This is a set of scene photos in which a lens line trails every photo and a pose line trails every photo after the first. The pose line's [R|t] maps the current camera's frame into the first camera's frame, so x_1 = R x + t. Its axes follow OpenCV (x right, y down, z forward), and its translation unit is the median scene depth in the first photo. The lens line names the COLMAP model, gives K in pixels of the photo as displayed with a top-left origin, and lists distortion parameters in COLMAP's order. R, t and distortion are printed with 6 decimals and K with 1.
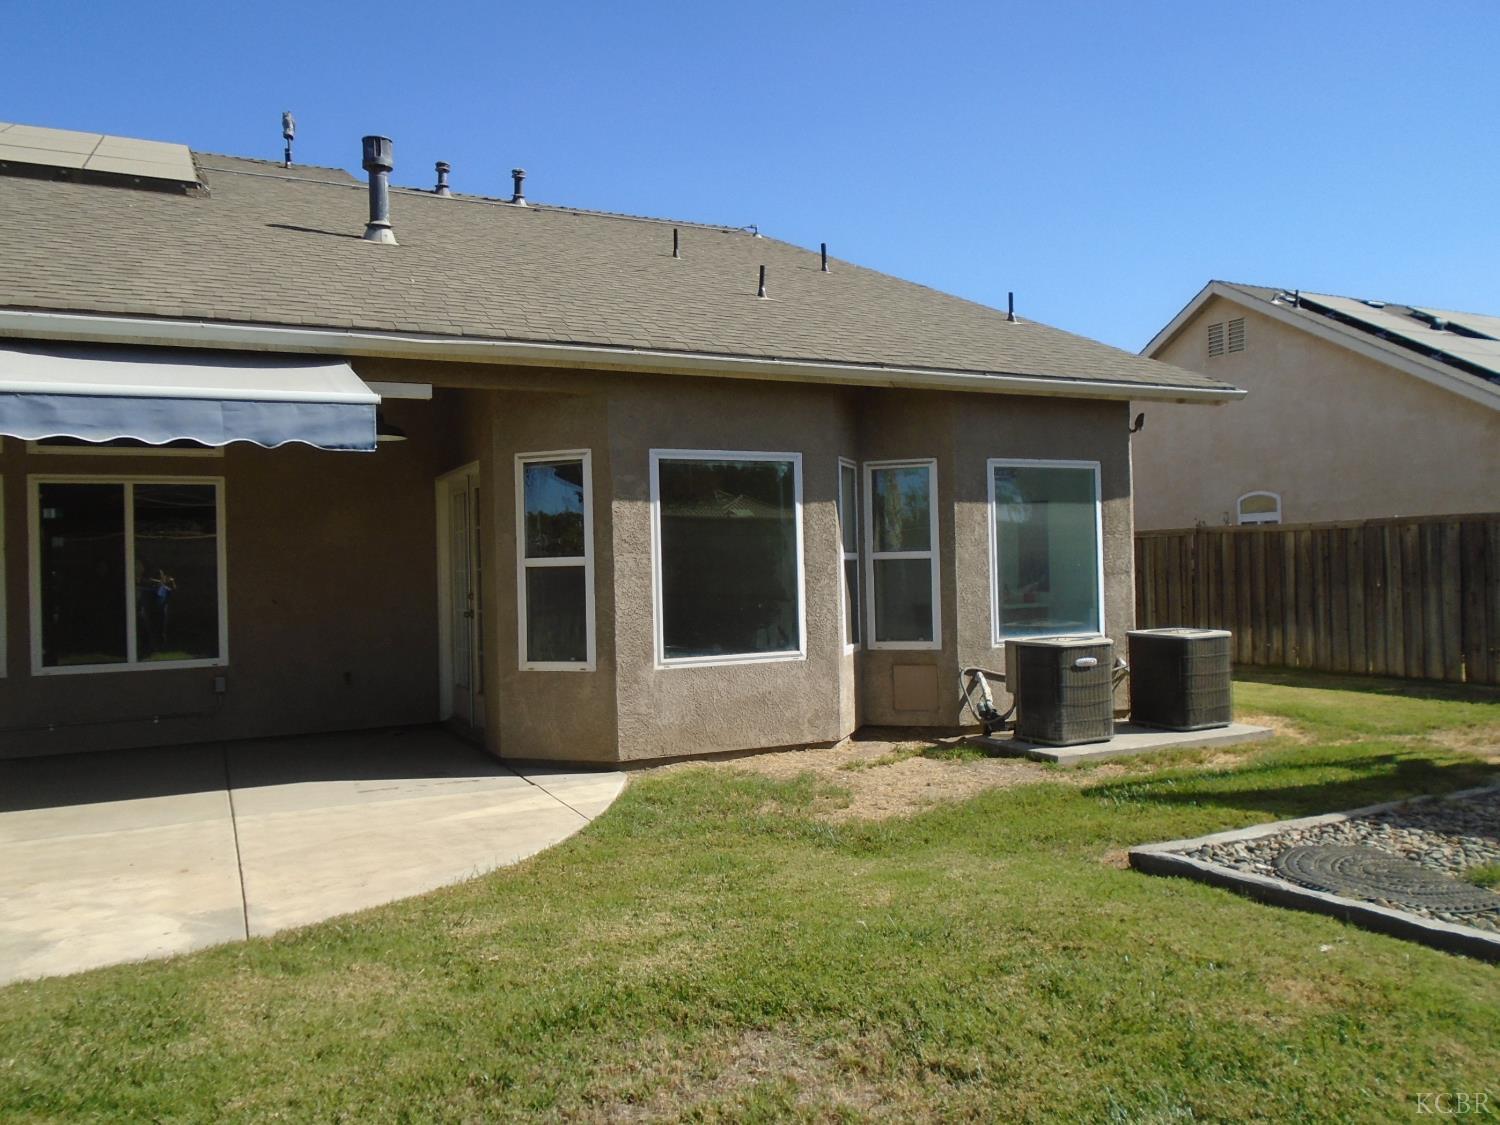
lens RADIAL K [[1157.8, 0, 747.2], [0, 1157.8, 551.1], [0, 0, 1]] dist [-0.015498, 0.008272]
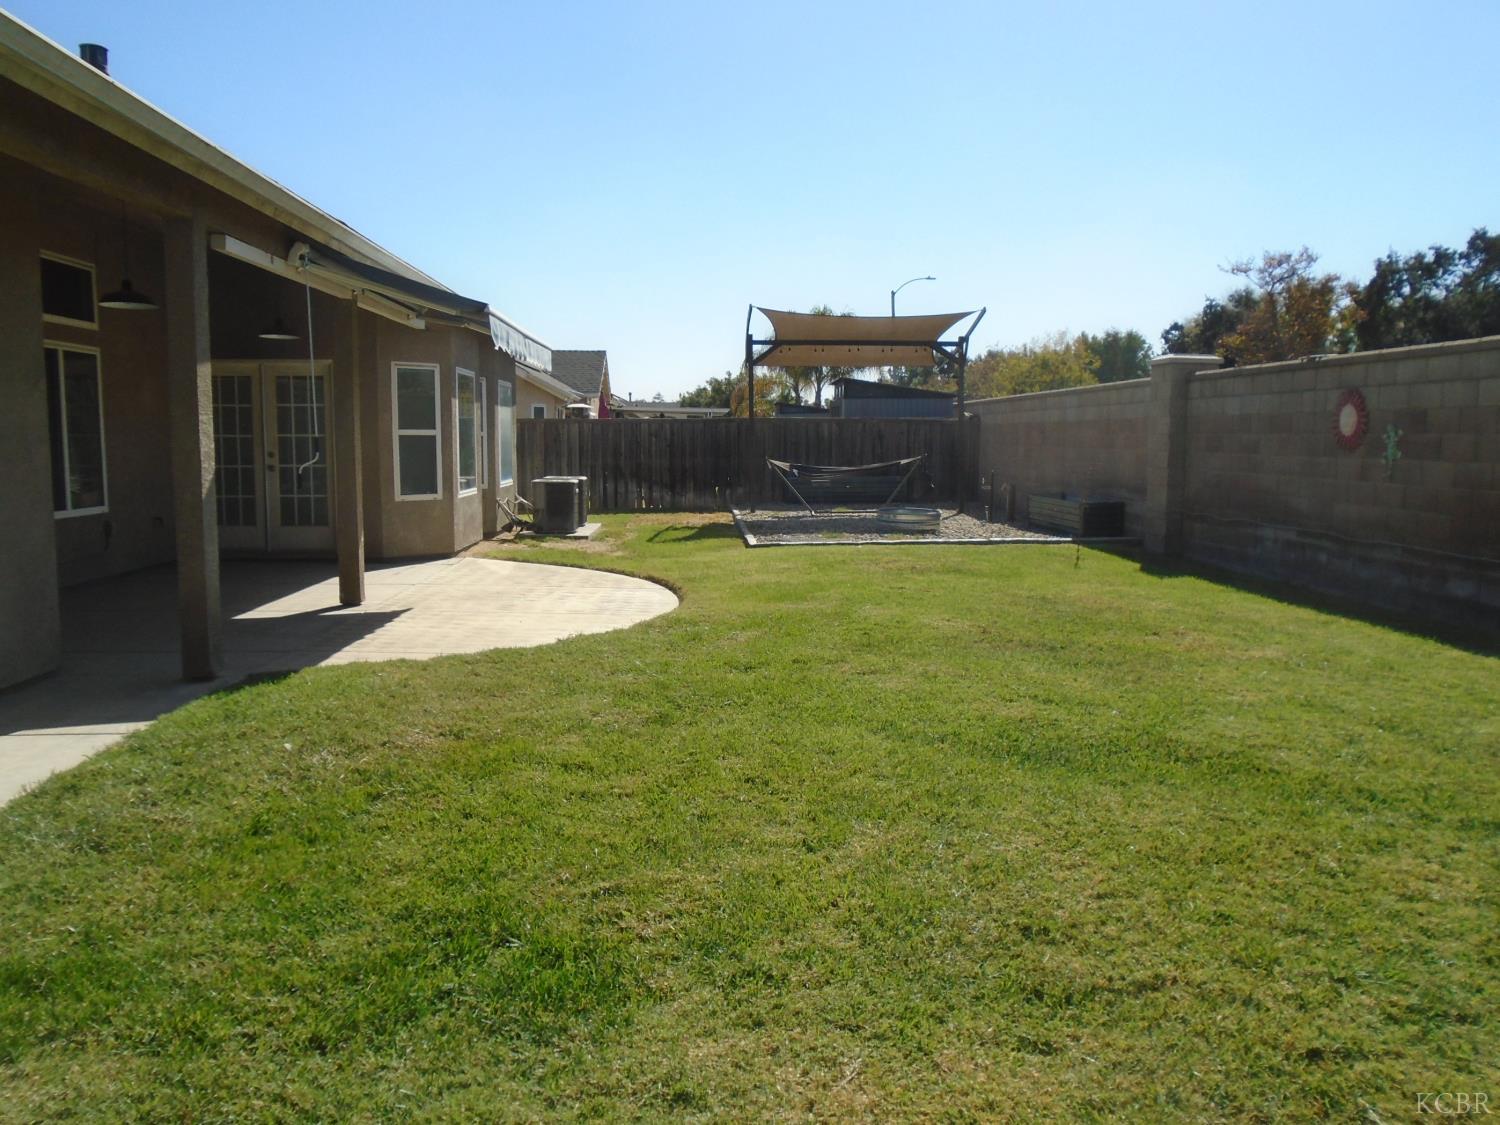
lens RADIAL K [[1157.8, 0, 747.2], [0, 1157.8, 551.1], [0, 0, 1]] dist [-0.015498, 0.008272]
pose [[0.408062, -0.062957, 0.910781, -1.441406], [-0.024204, 0.996523, 0.079728, 0.034140], [-0.912634, -0.054578, 0.405119, -0.076263]]
